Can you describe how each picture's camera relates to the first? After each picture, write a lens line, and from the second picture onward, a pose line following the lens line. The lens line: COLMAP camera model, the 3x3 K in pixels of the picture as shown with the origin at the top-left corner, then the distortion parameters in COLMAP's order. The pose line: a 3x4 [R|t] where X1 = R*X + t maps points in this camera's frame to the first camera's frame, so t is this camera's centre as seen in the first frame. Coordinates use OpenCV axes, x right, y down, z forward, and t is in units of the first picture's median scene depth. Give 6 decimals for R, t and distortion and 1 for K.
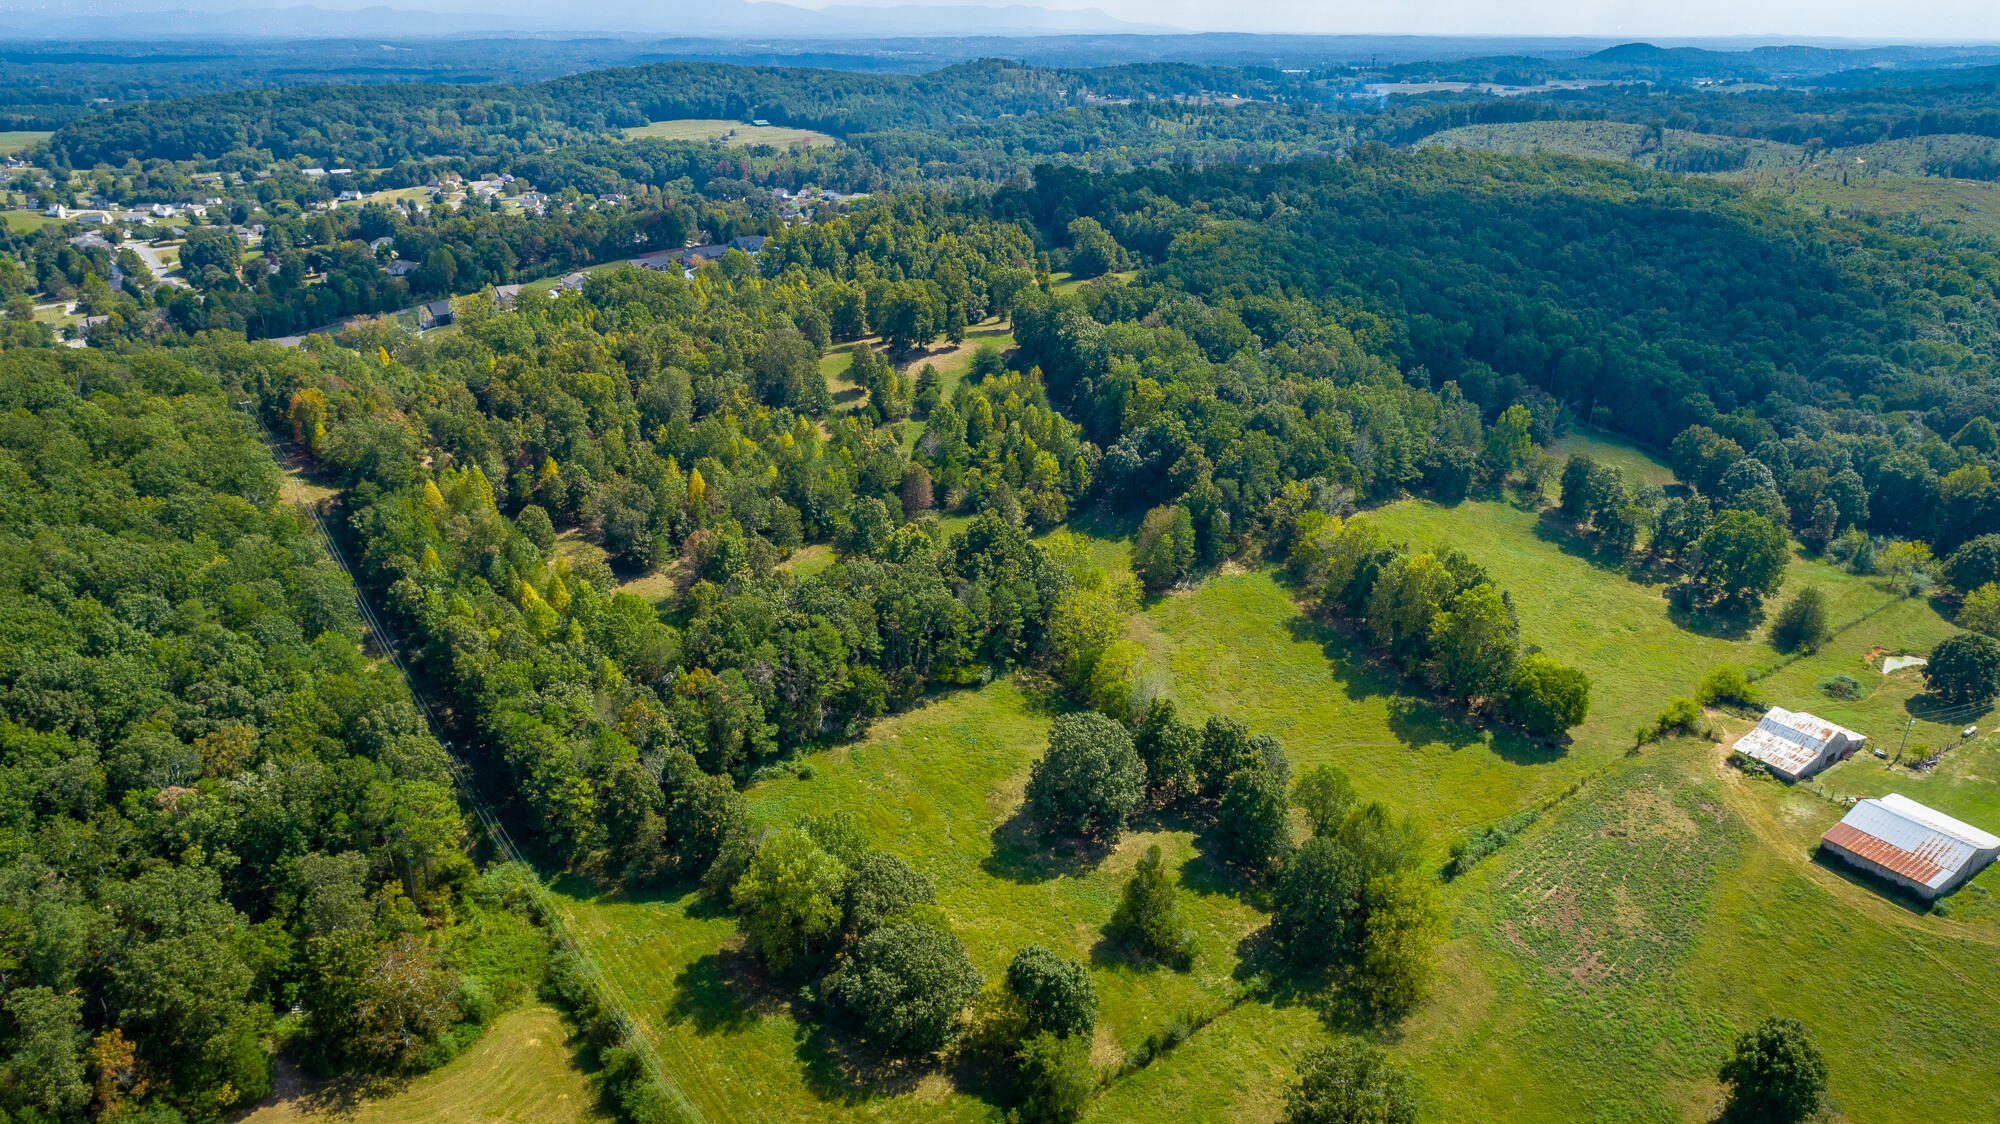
lens RADIAL K [[1356.3, 0, 1000.7], [0, 1356.3, 559.5], [0, 0, 1]] dist [-0.013701, 0.012804]
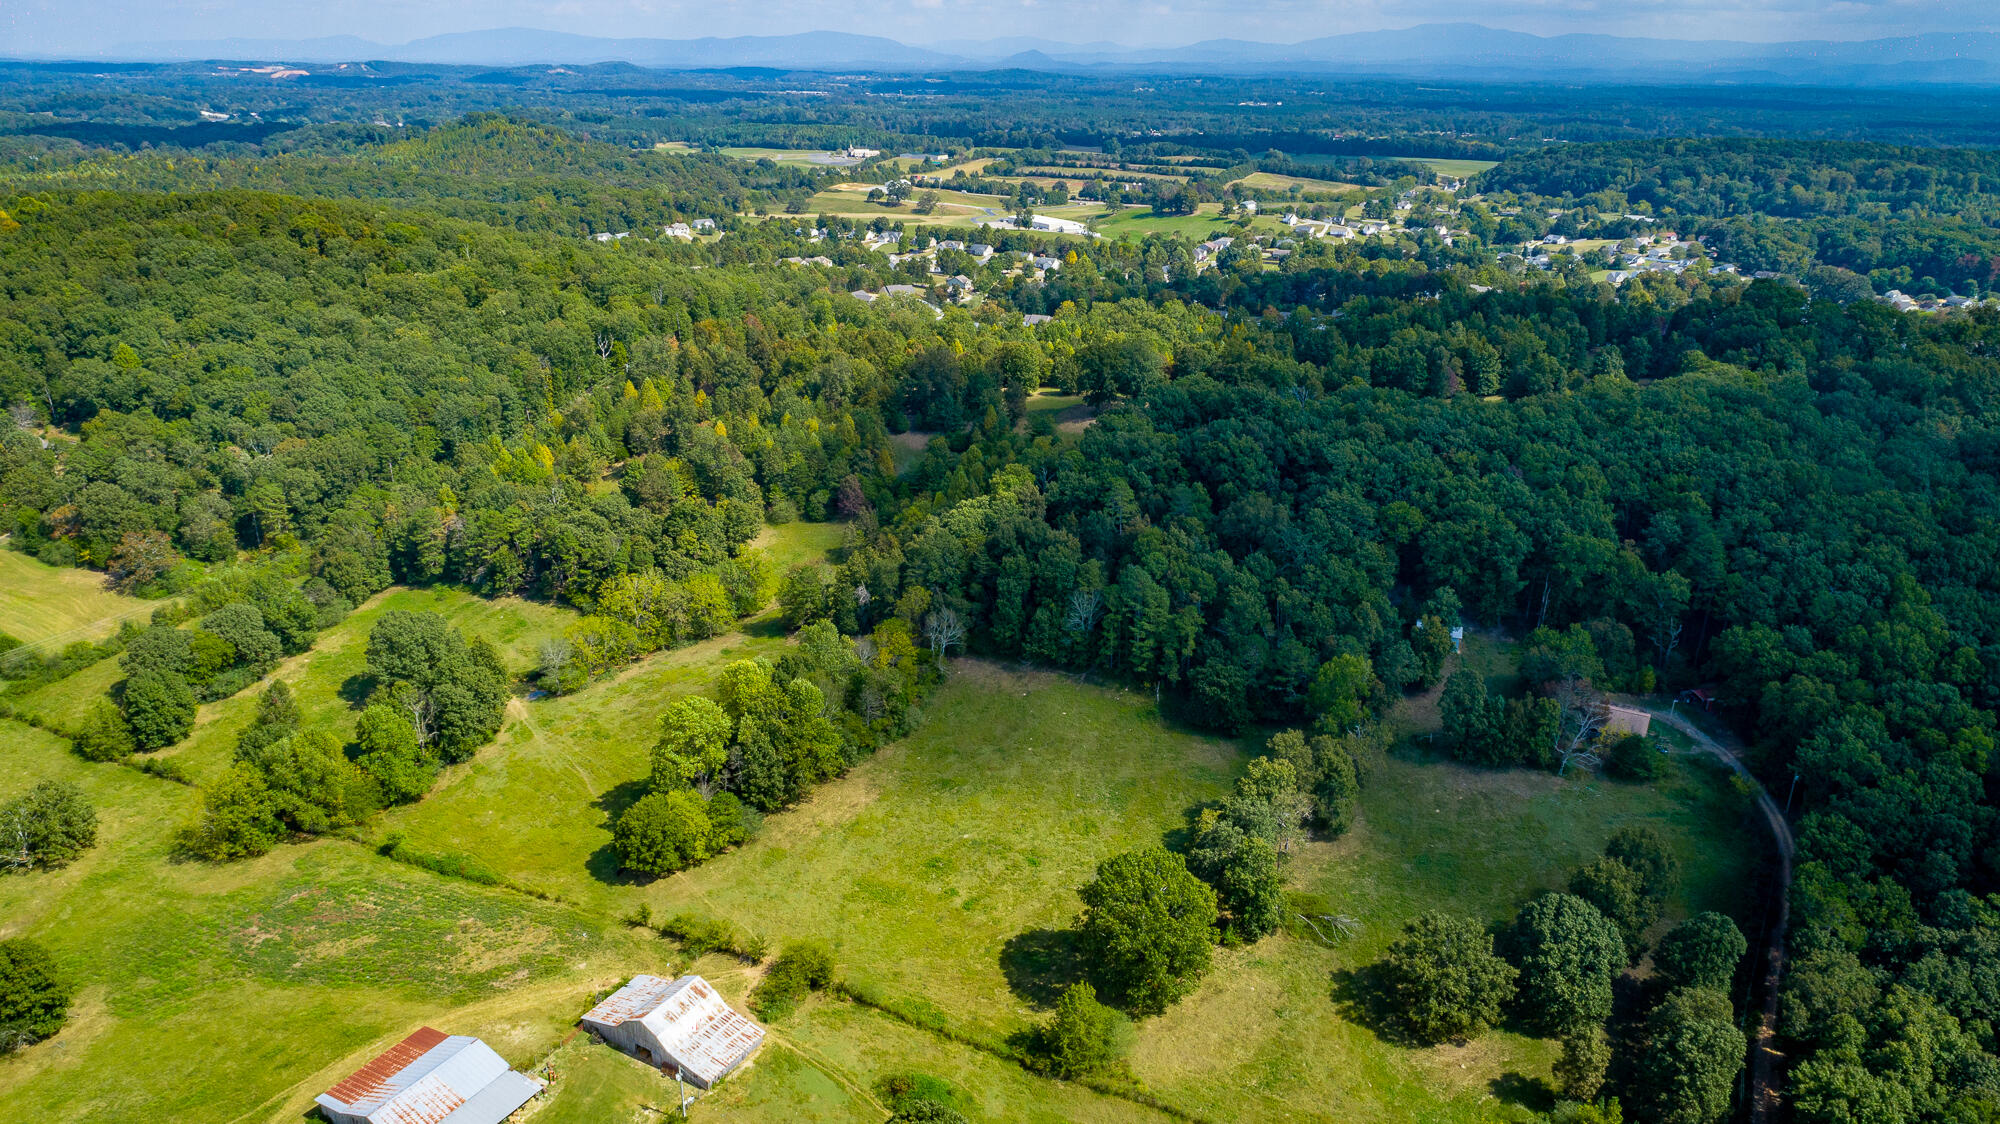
lens RADIAL K [[1356.3, 0, 1000.7], [0, 1356.3, 559.5], [0, 0, 1]] dist [-0.013701, 0.012804]
pose [[0.439680, 0.314966, -0.841117, 1.130257], [-0.340669, 0.924998, 0.168297, -0.279125], [0.831039, 0.212546, 0.514002, 0.636944]]
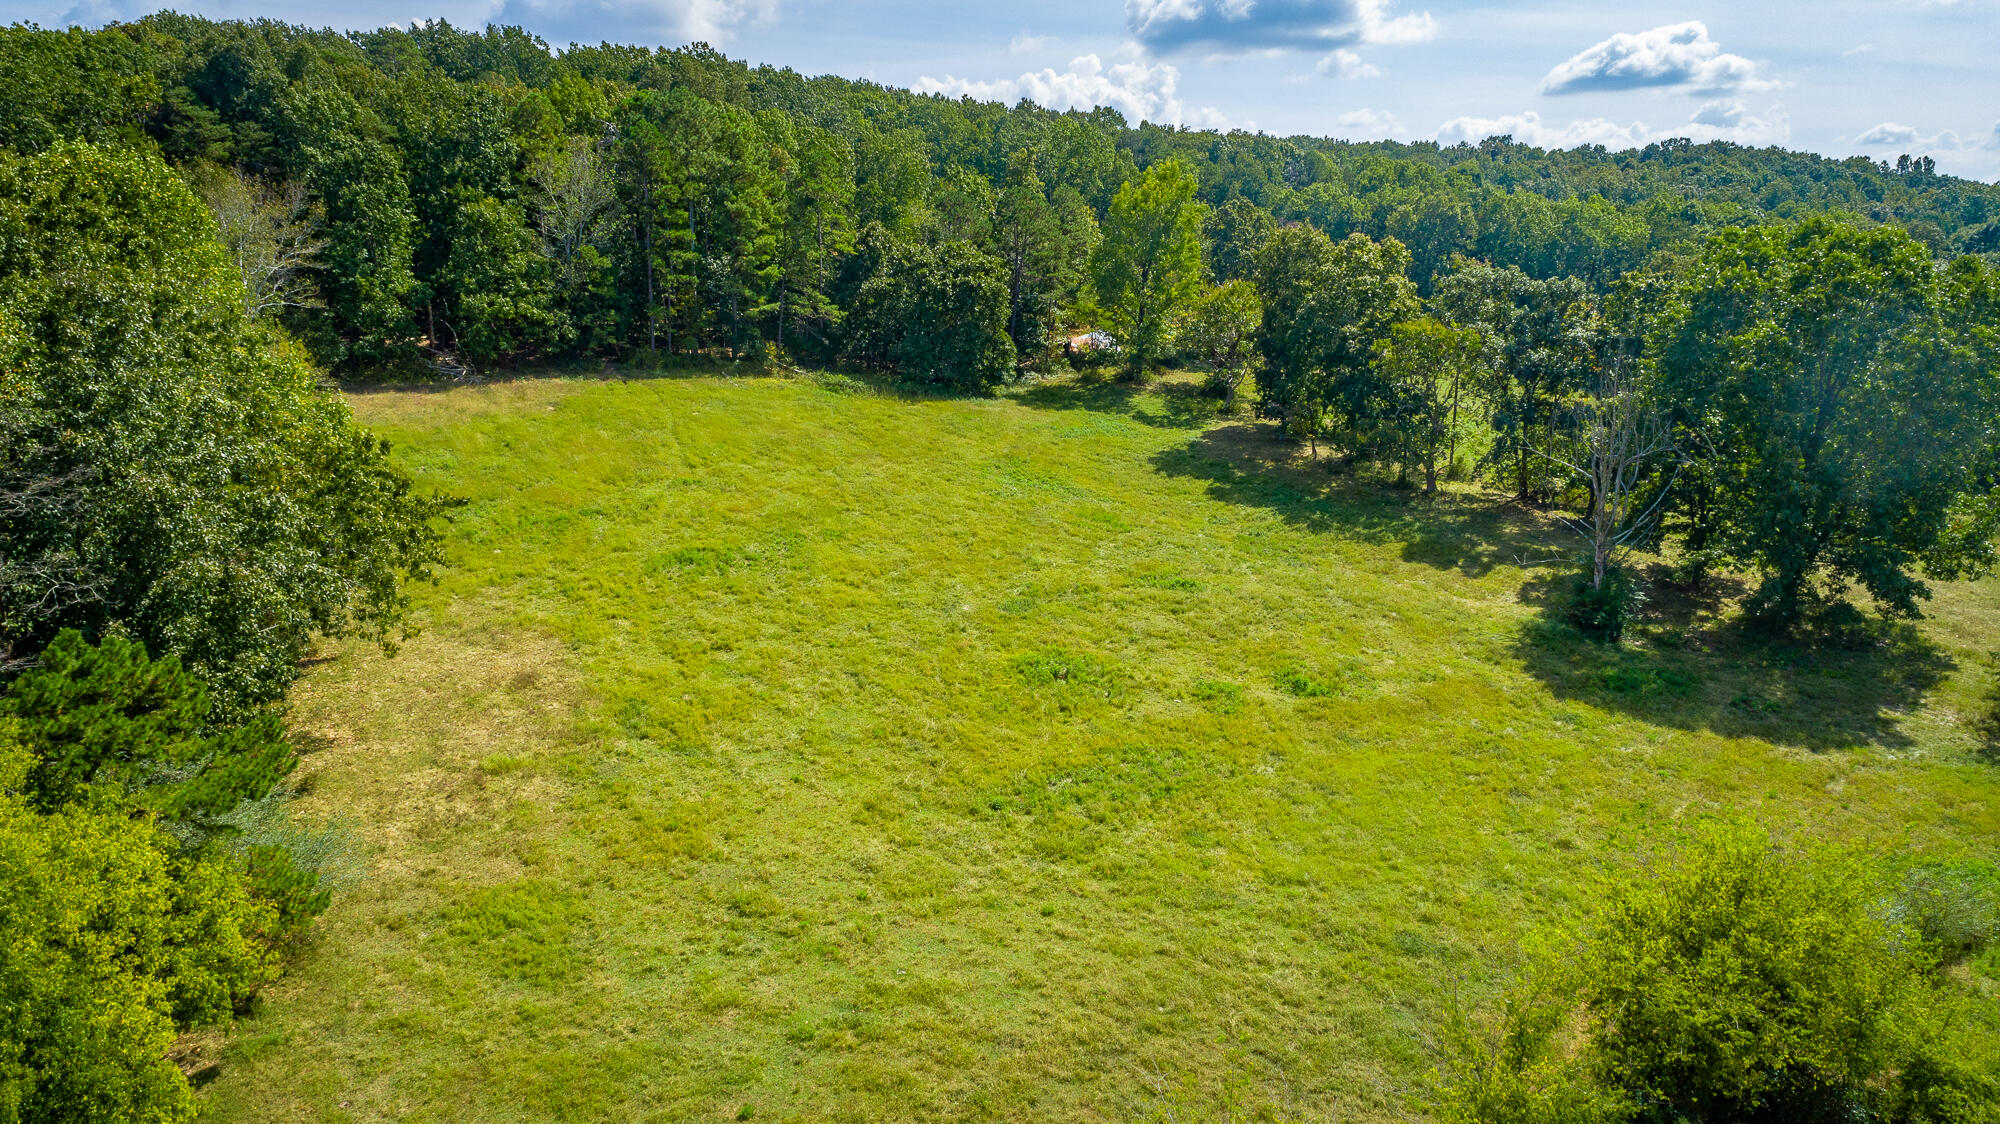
lens RADIAL K [[1356.3, 0, 1000.7], [0, 1356.3, 559.5], [0, 0, 1]] dist [-0.013701, 0.012804]
pose [[0.998820, -0.003245, -0.048447, 0.464188], [-0.005204, 0.984865, -0.173247, 0.073850], [0.048276, 0.173295, 0.983686, 0.850759]]
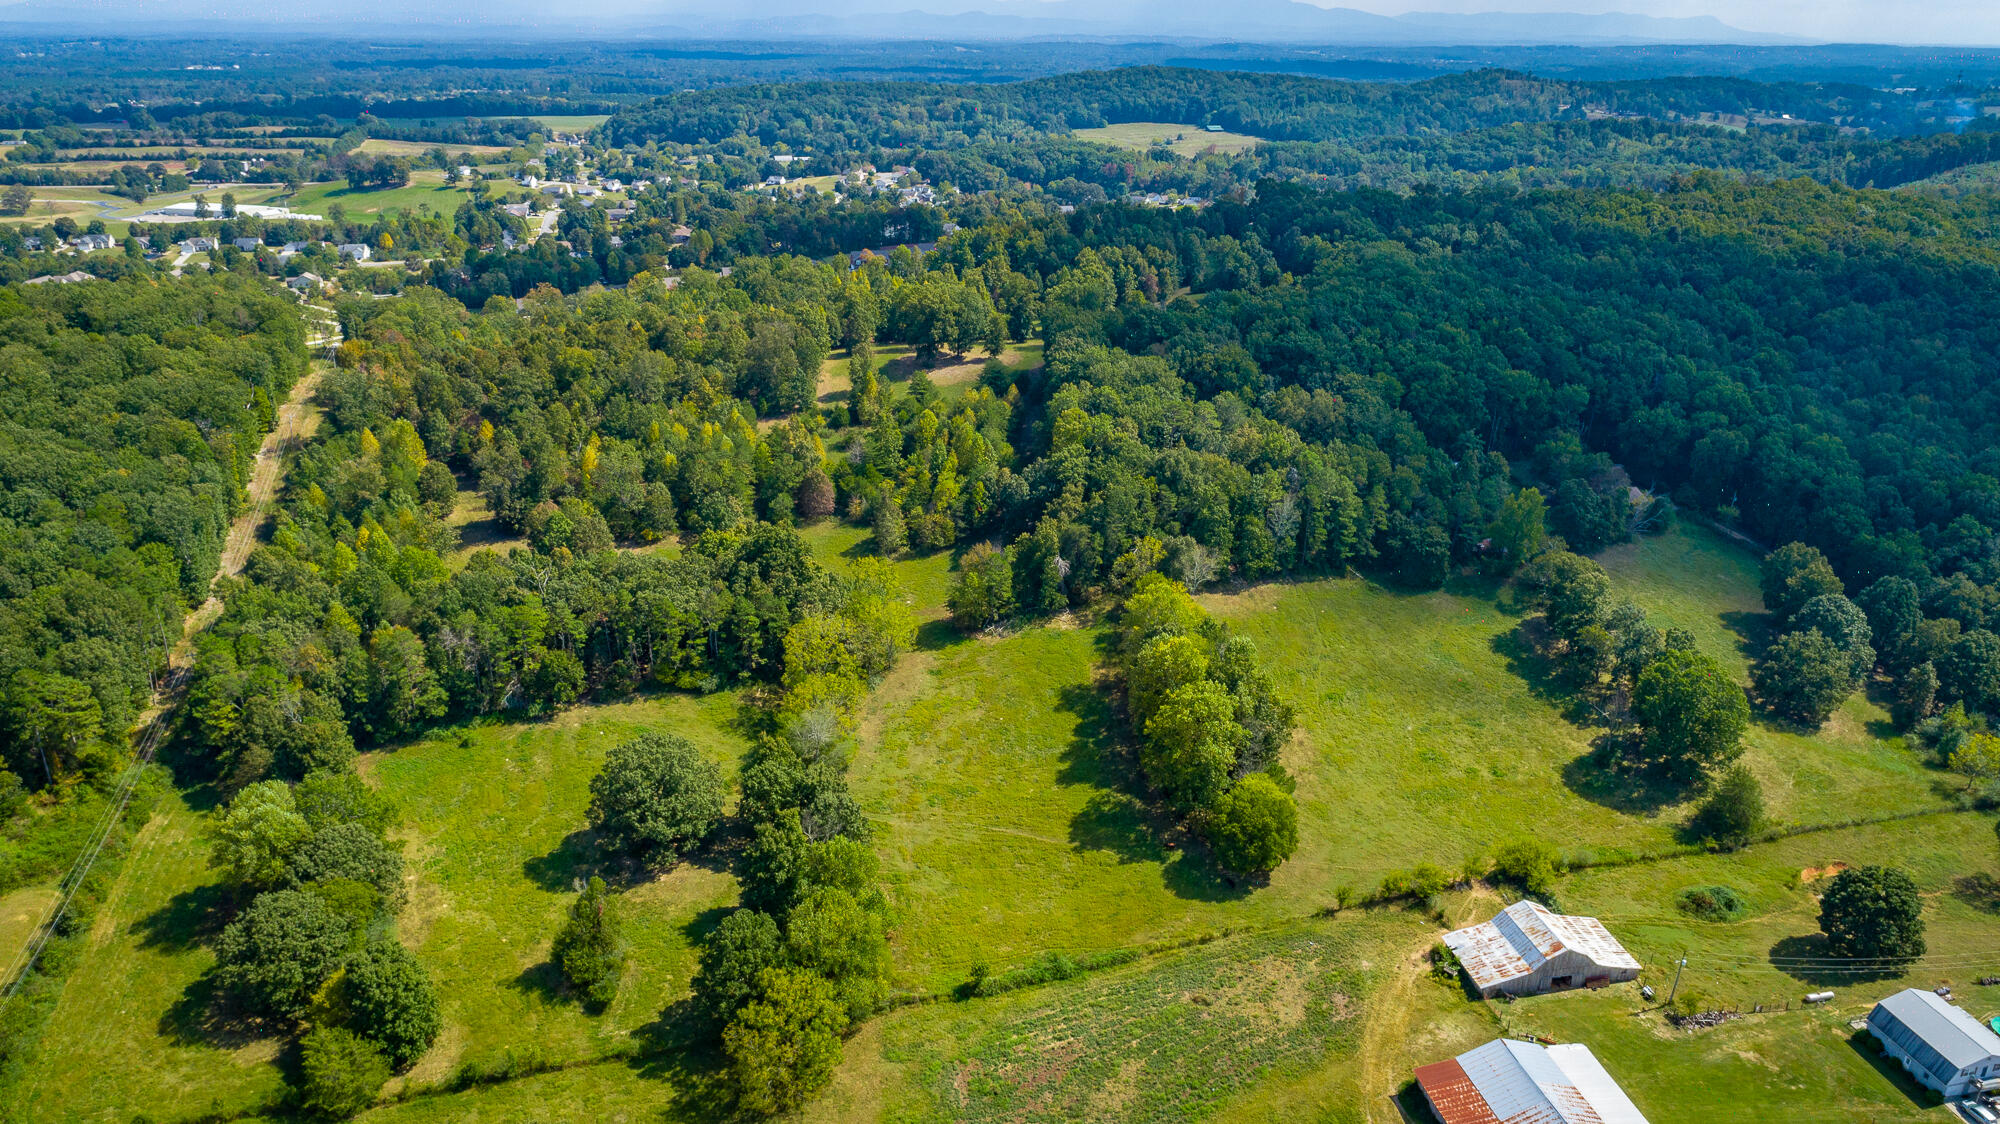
lens RADIAL K [[1356.3, 0, 1000.7], [0, 1356.3, 559.5], [0, 0, 1]] dist [-0.013701, 0.012804]
pose [[0.924425, 0.144088, -0.353098, 0.496985], [-0.145460, 0.989101, 0.022800, -0.054967], [0.352535, 0.030285, 0.935309, 0.143366]]
